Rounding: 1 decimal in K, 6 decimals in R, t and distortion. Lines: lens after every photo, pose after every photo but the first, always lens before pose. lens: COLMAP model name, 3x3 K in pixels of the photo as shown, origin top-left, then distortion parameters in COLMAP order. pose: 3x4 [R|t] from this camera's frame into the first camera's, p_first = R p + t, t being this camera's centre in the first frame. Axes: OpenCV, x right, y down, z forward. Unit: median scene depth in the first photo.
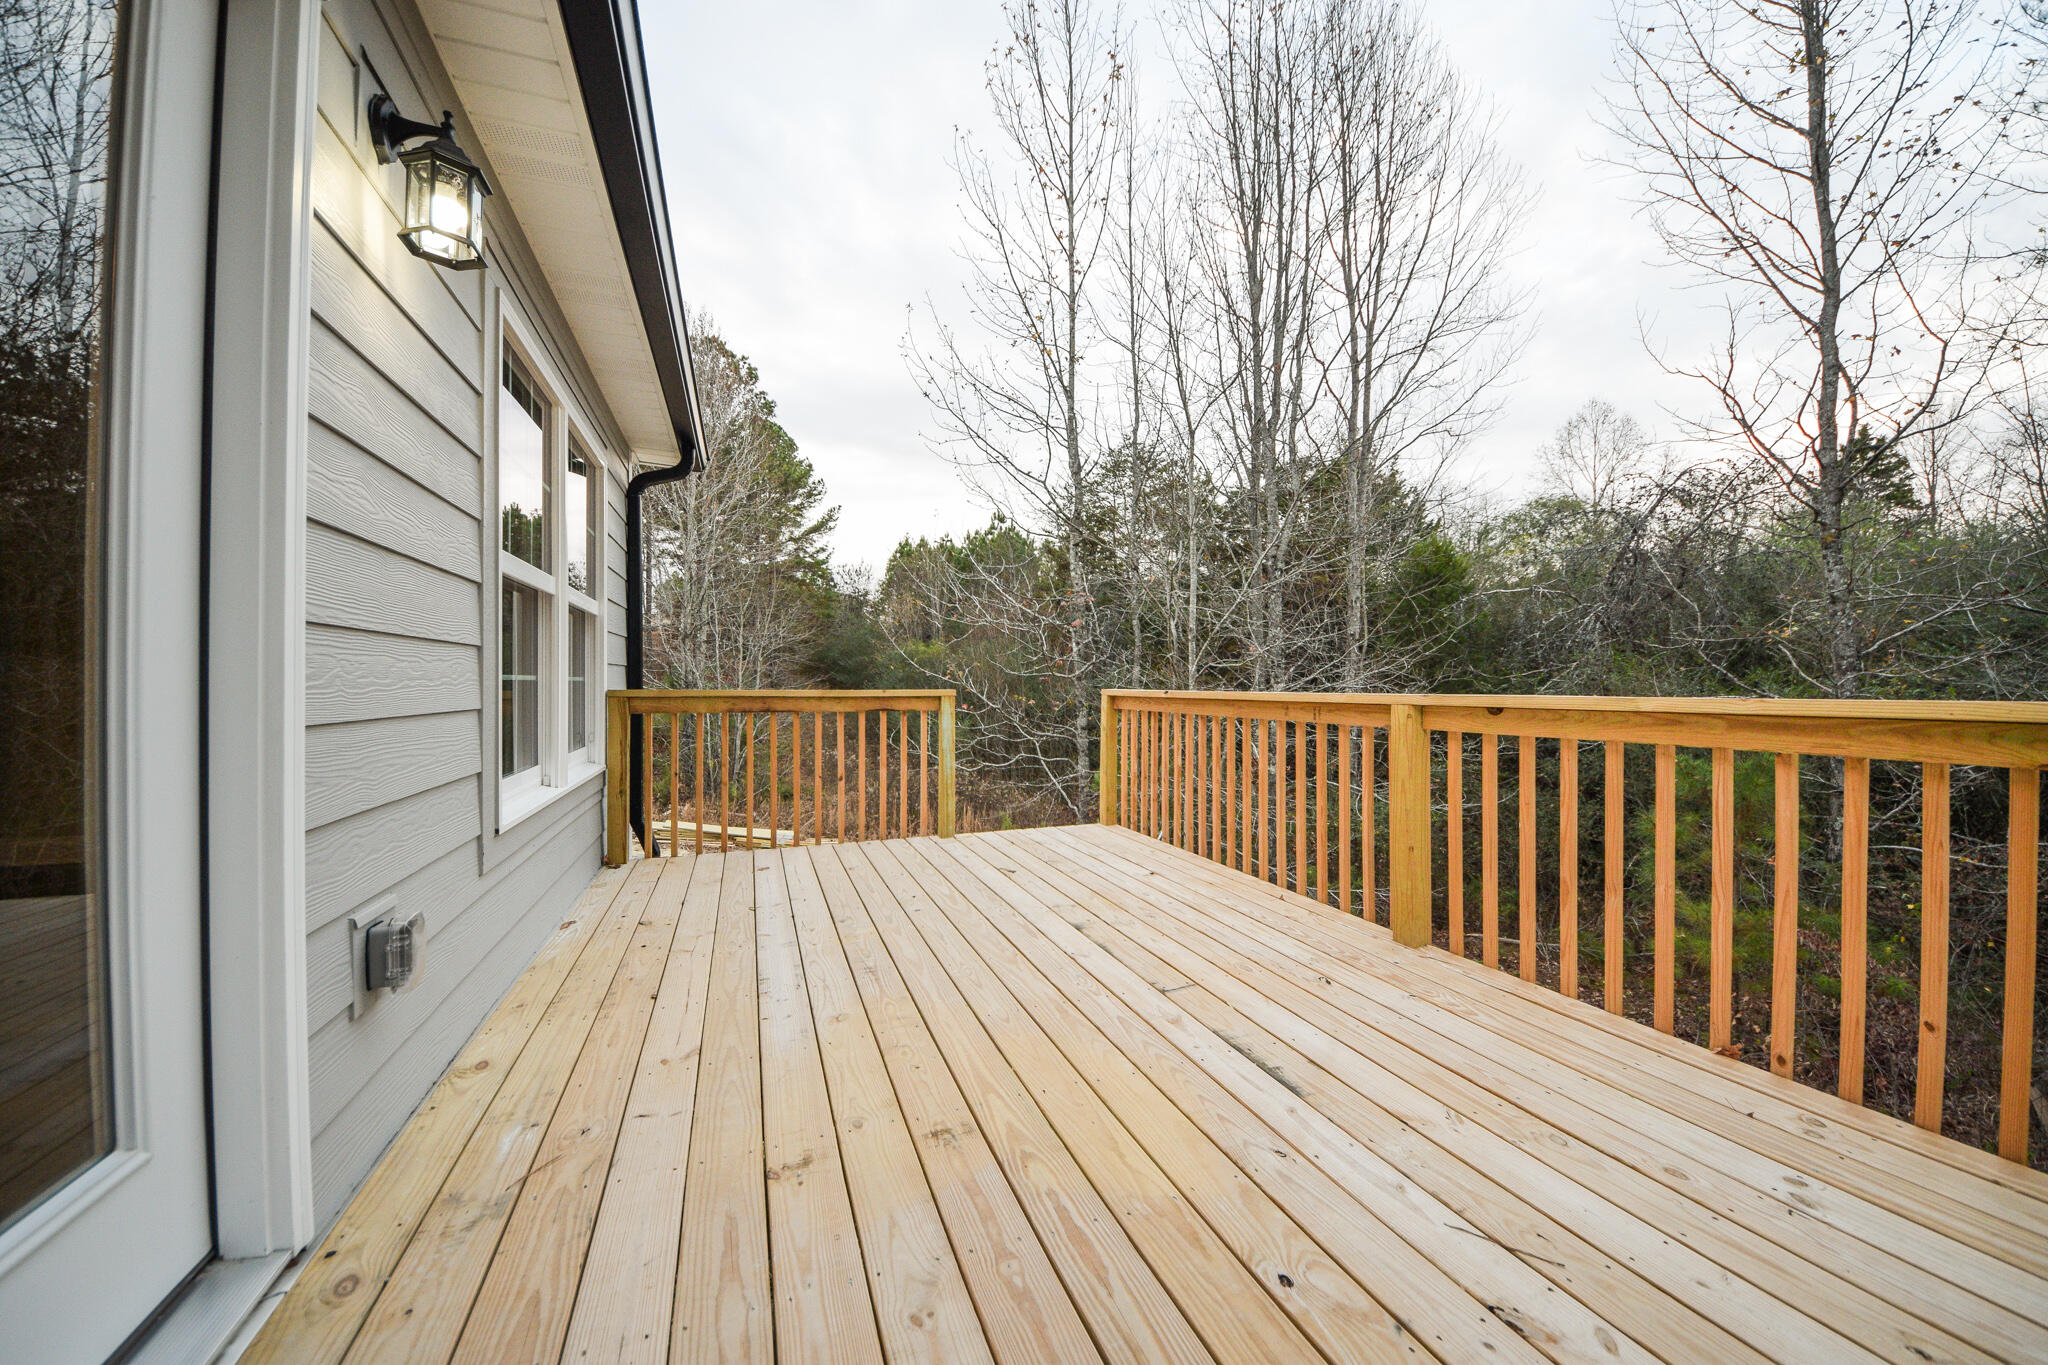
lens RADIAL K [[728.0, 0, 1037.1], [0, 728.0, 690.7], [0, 0, 1]] dist [0.029690, -0.021544]
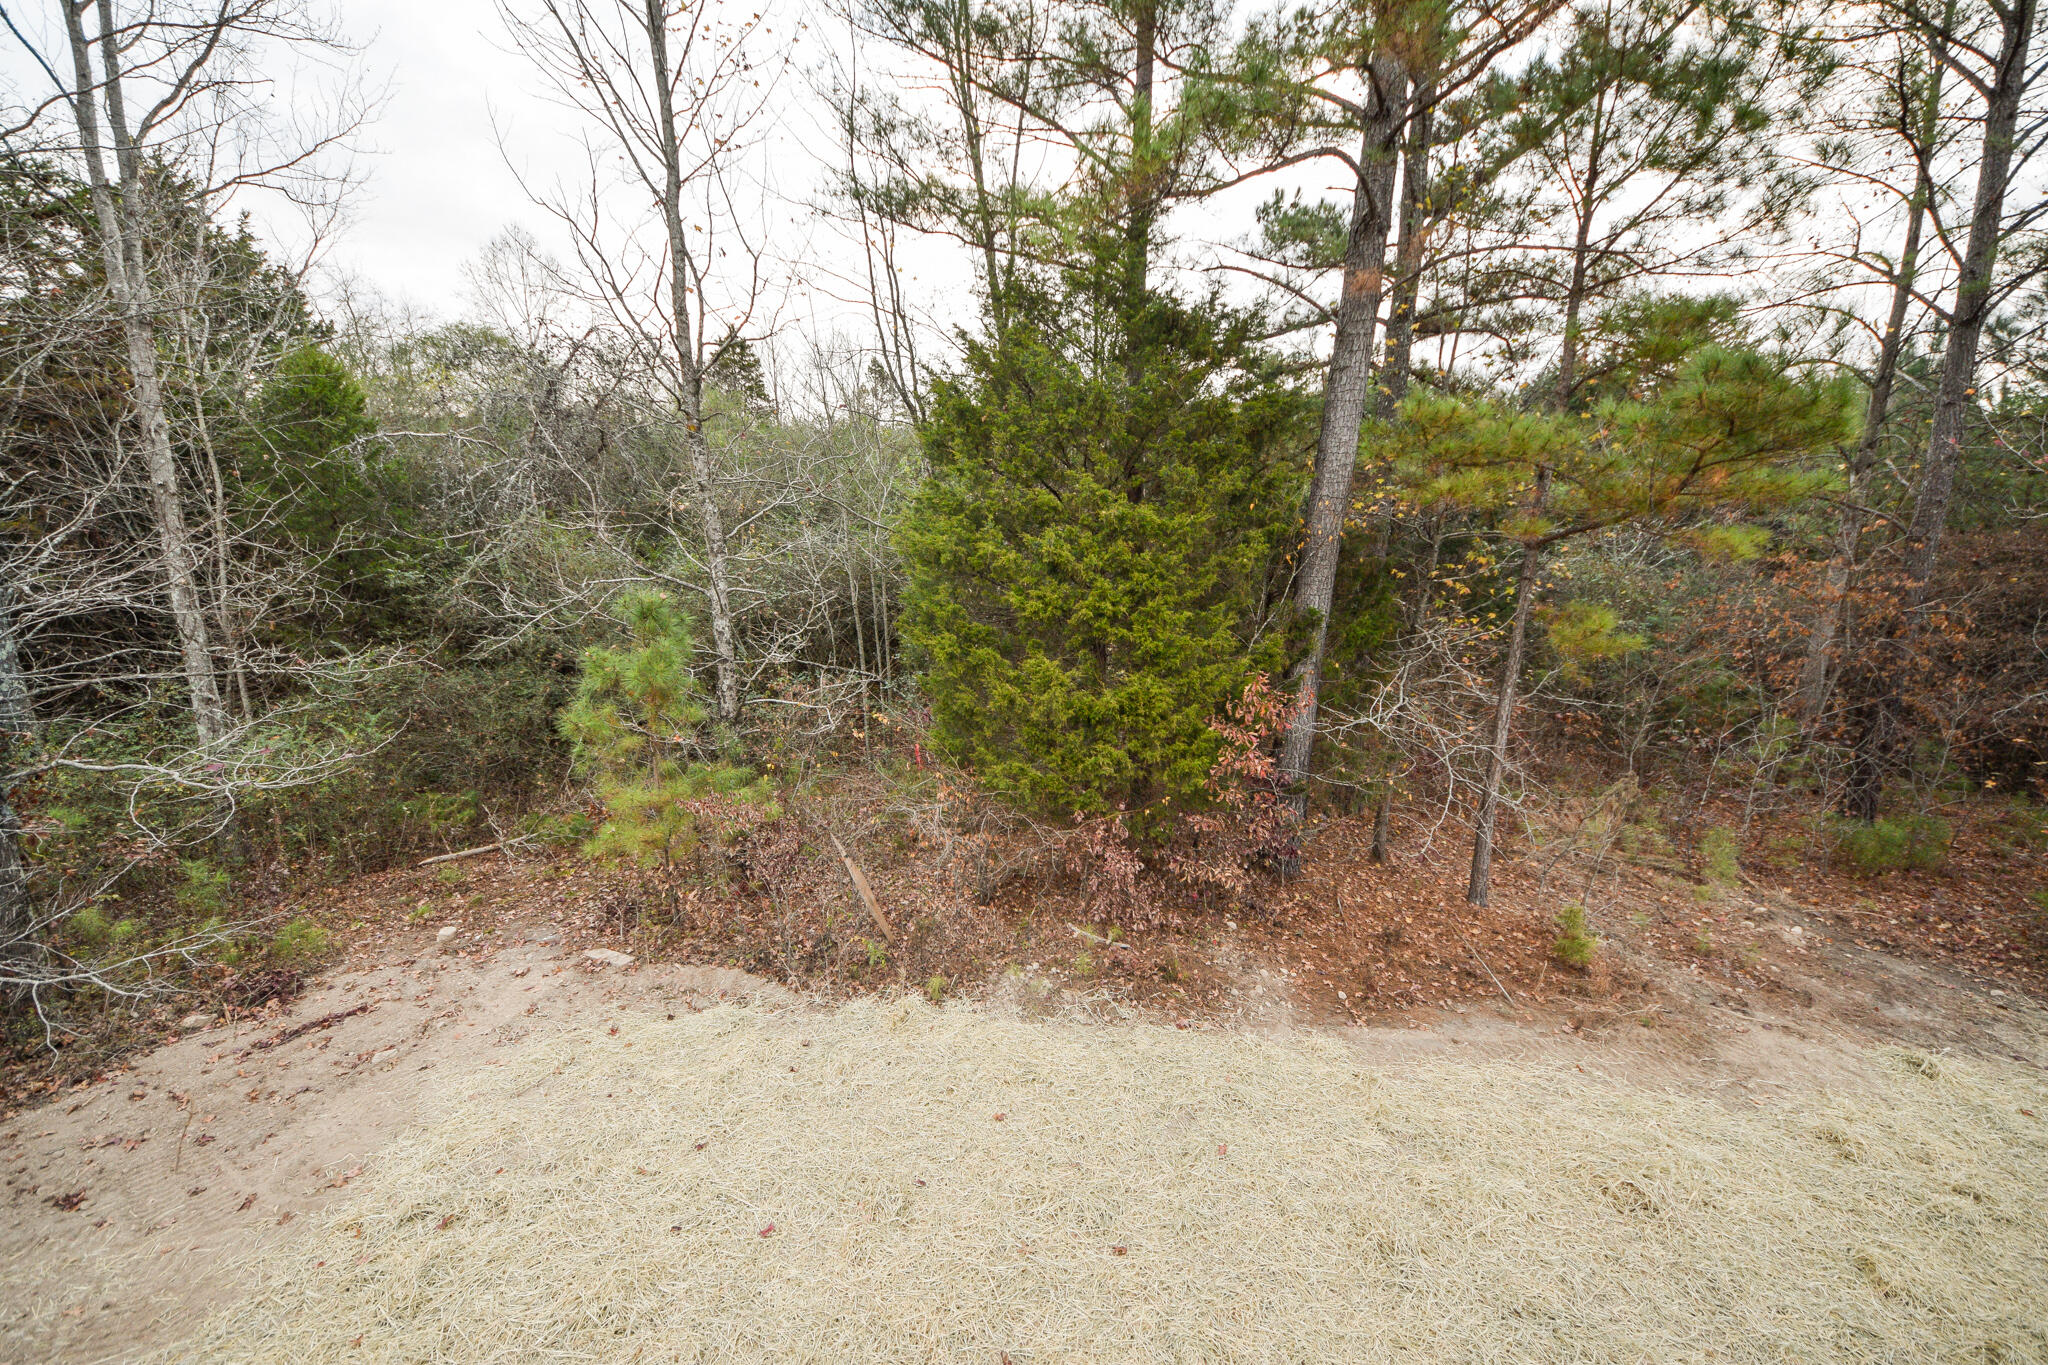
lens RADIAL K [[718.7, 0, 1024.0], [0, 718.7, 682.5], [0, 0, 1]] dist [0.029094, -0.020721]
pose [[0.365159, -0.201194, 0.908944, 0.207490], [0.014395, 0.977471, 0.210580, -0.056177], [-0.930834, -0.063811, 0.359829, 0.133775]]
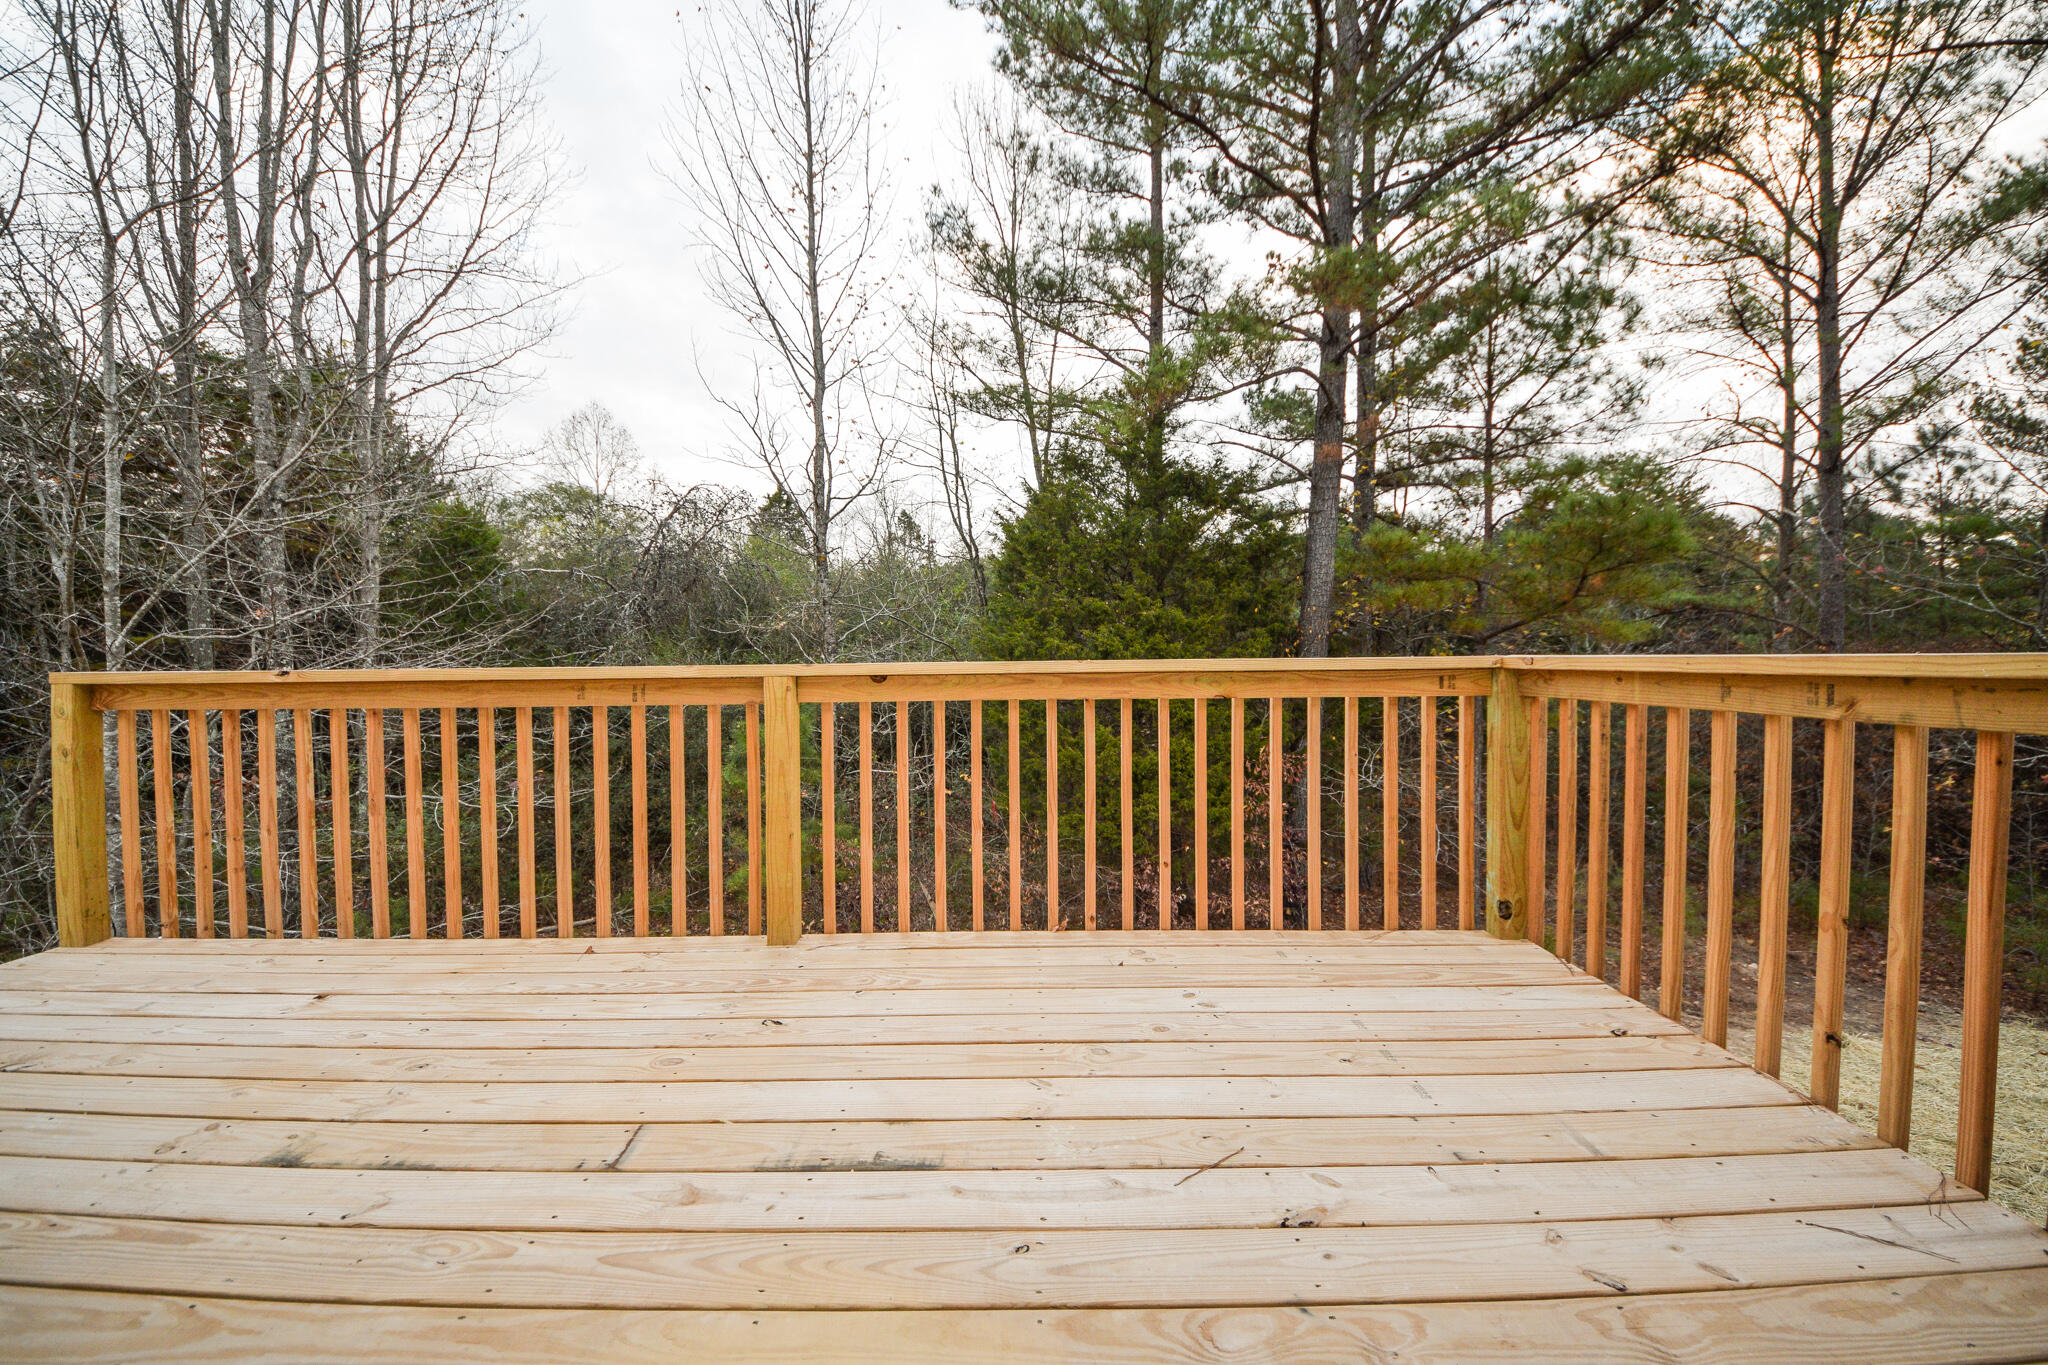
lens RADIAL K [[718.7, 0, 1024.0], [0, 718.7, 682.5], [0, 0, 1]] dist [0.029094, -0.020721]
pose [[0.373635, -0.030491, 0.927075, -0.059582], [0.018514, 0.999506, 0.025411, 0.002693], [-0.927391, 0.007669, 0.374015, 0.118794]]
